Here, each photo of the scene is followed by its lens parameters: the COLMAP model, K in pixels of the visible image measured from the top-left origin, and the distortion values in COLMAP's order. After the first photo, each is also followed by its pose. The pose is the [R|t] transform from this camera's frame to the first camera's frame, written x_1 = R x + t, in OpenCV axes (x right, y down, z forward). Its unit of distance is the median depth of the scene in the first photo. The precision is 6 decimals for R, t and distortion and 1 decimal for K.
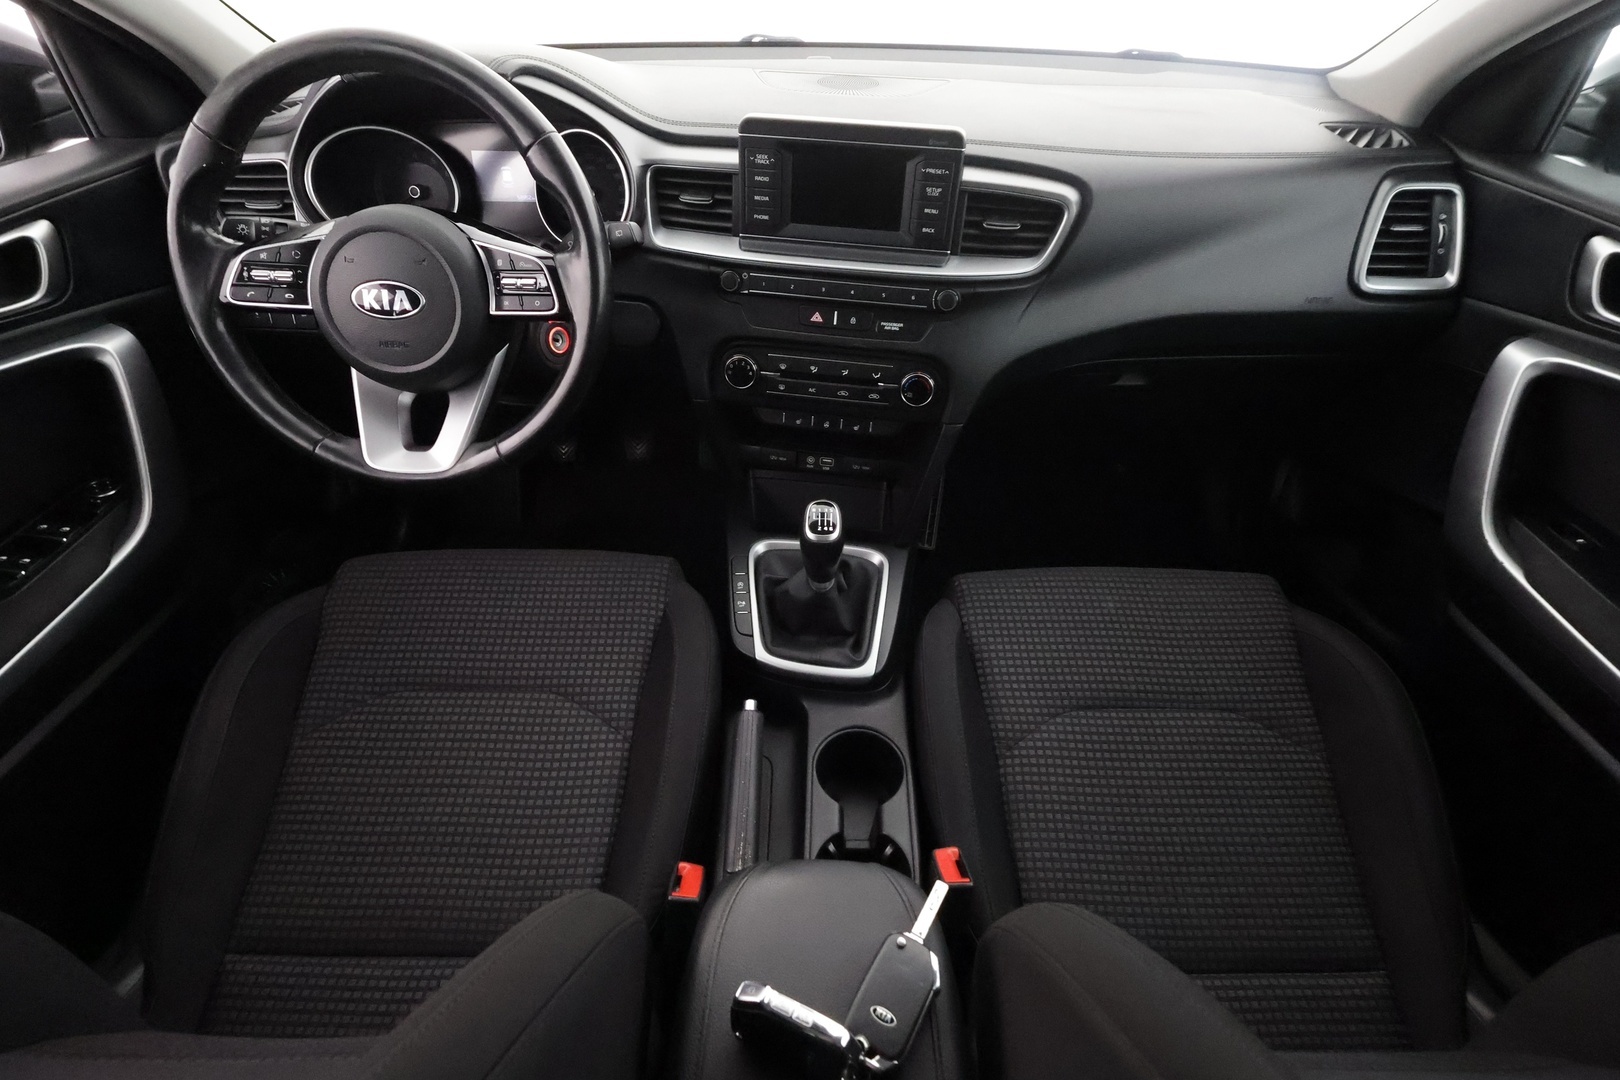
lens RADIAL K [[761.1, 0, 817.3], [0, 761.1, 543.7], [0, 0, 1]] dist [-0.004067, 0.002369]
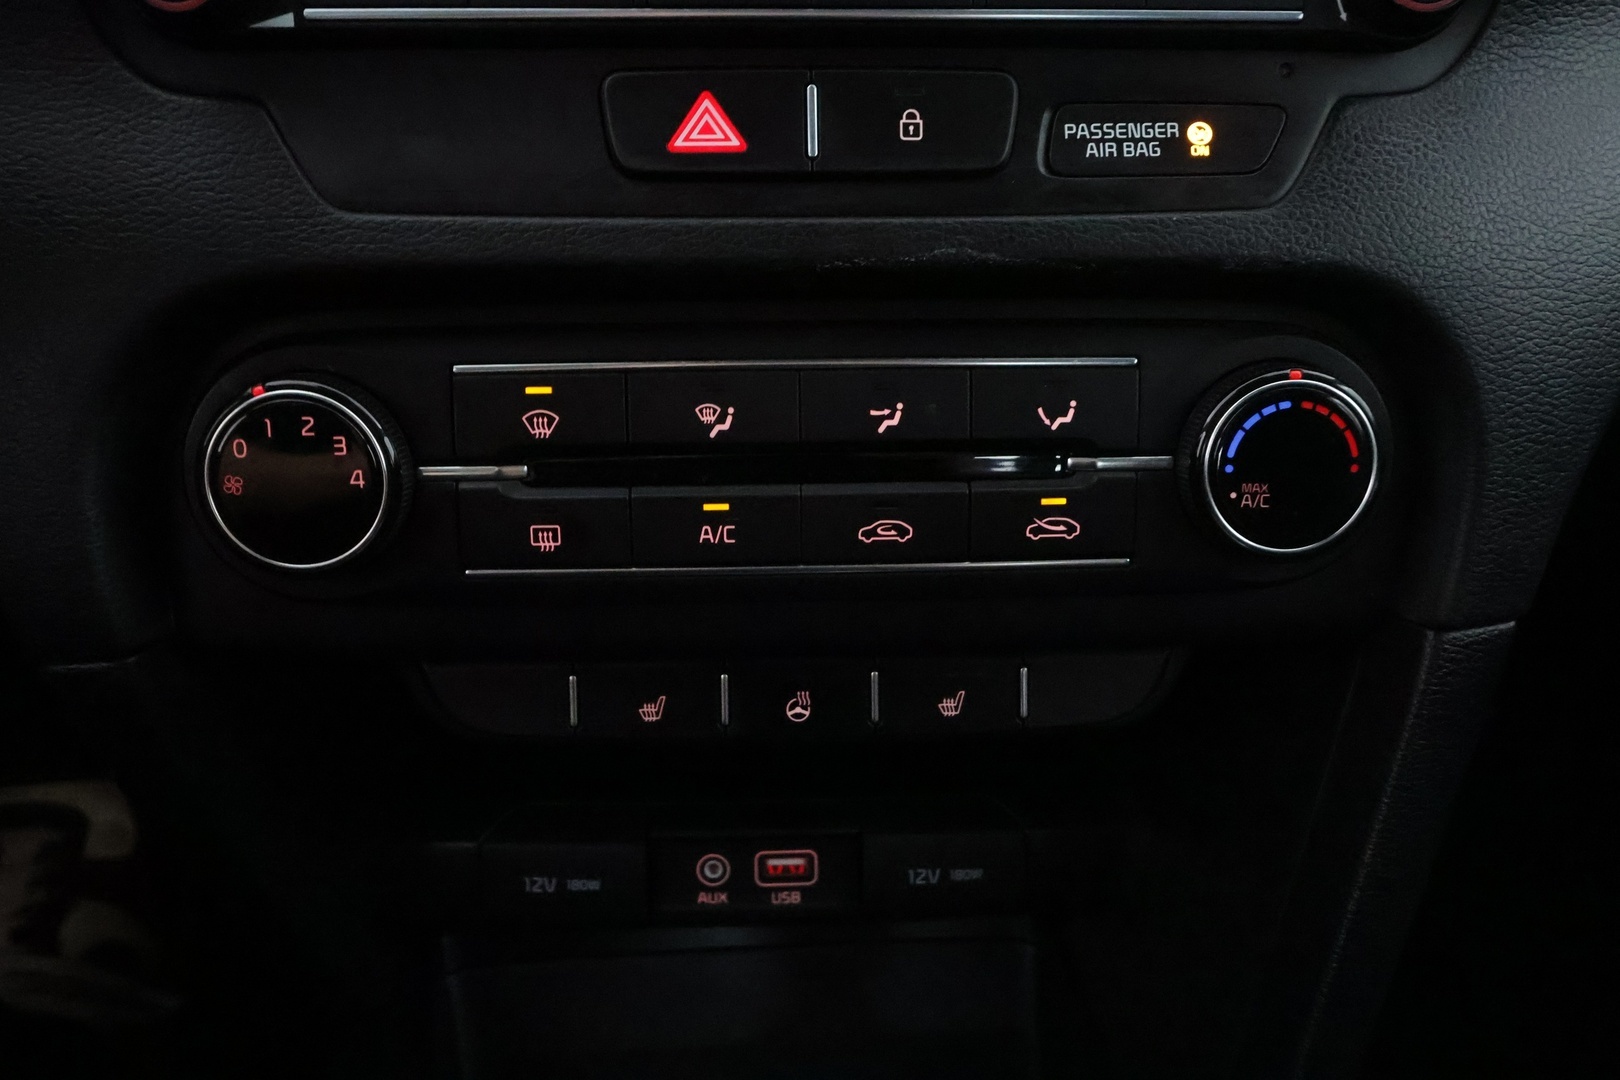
lens RADIAL K [[1273.9, 0, 814.5], [0, 1273.9, 538.3], [0, 0, 1]] dist [0.000733, -0.002122]
pose [[0.981181, -0.106948, 0.160767, -0.035074], [0.144408, 0.959145, -0.243283, -0.130871], [-0.128180, 0.261920, 0.956539, 0.748264]]
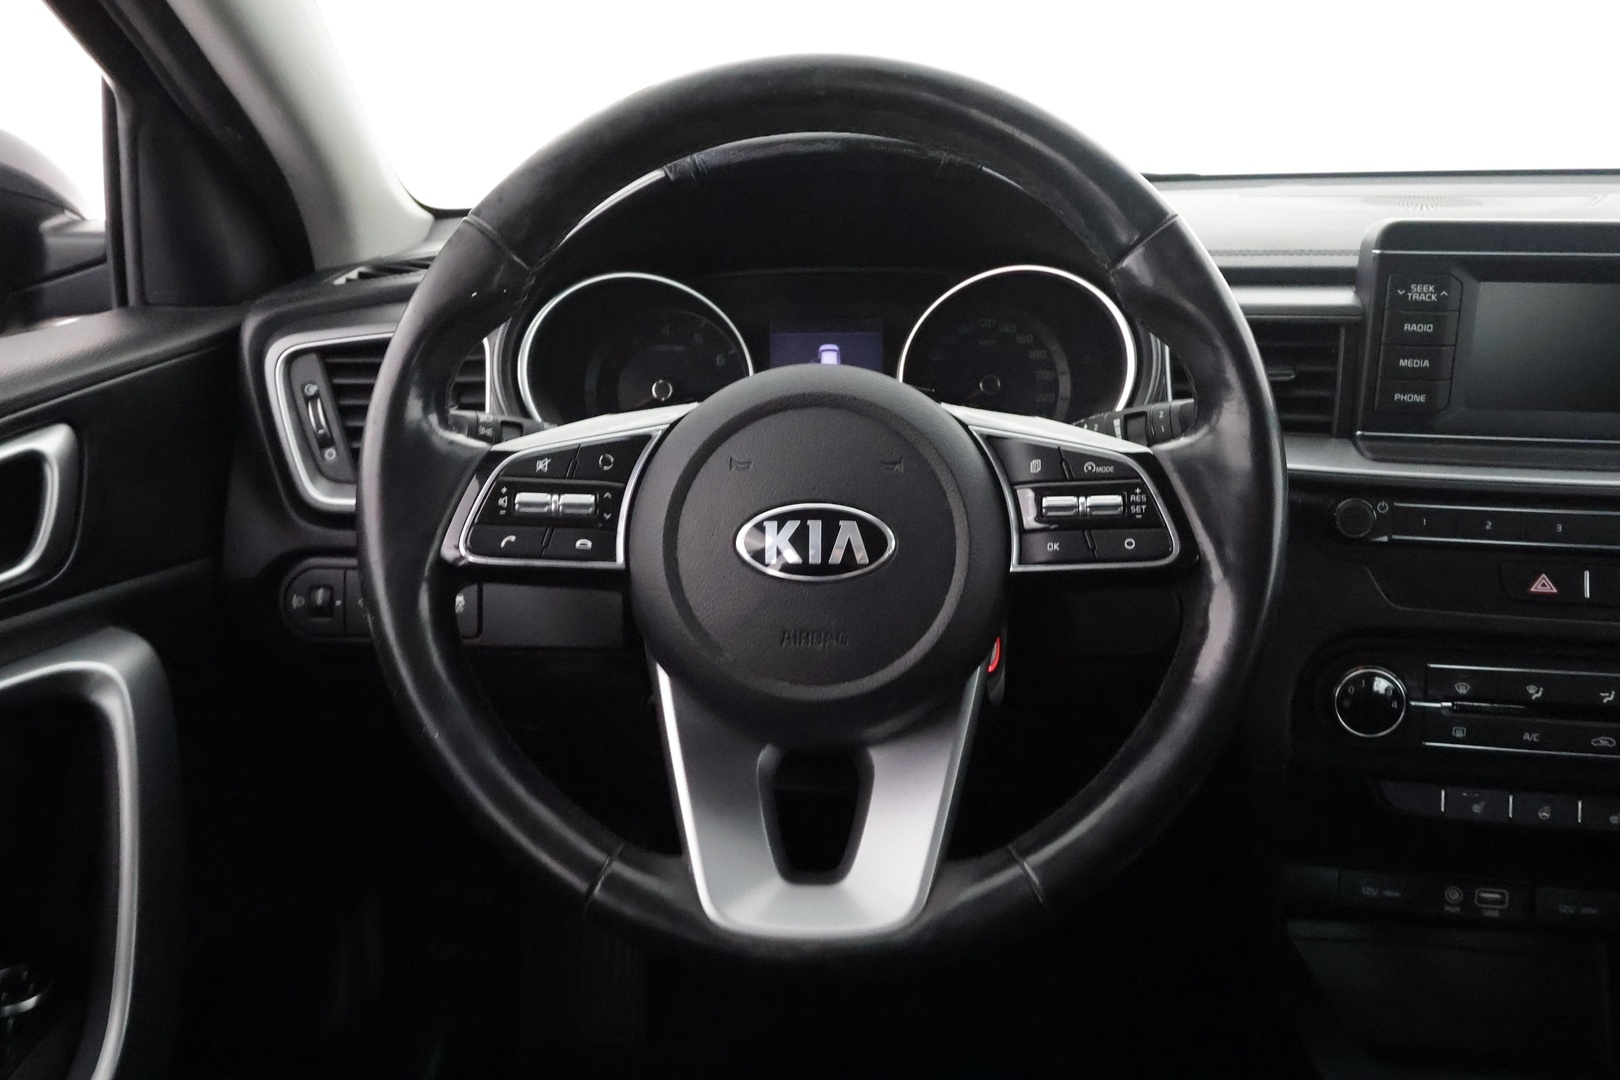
lens RADIAL K [[1268.4, 0, 822.1], [0, 1268.4, 539.0], [0, 0, 1]] dist [0.005418, -0.007481]
pose [[0.999421, -0.026800, -0.020968, -0.444086], [0.016743, 0.923747, -0.382638, -0.026498], [0.029624, 0.382065, 0.923660, 0.242231]]
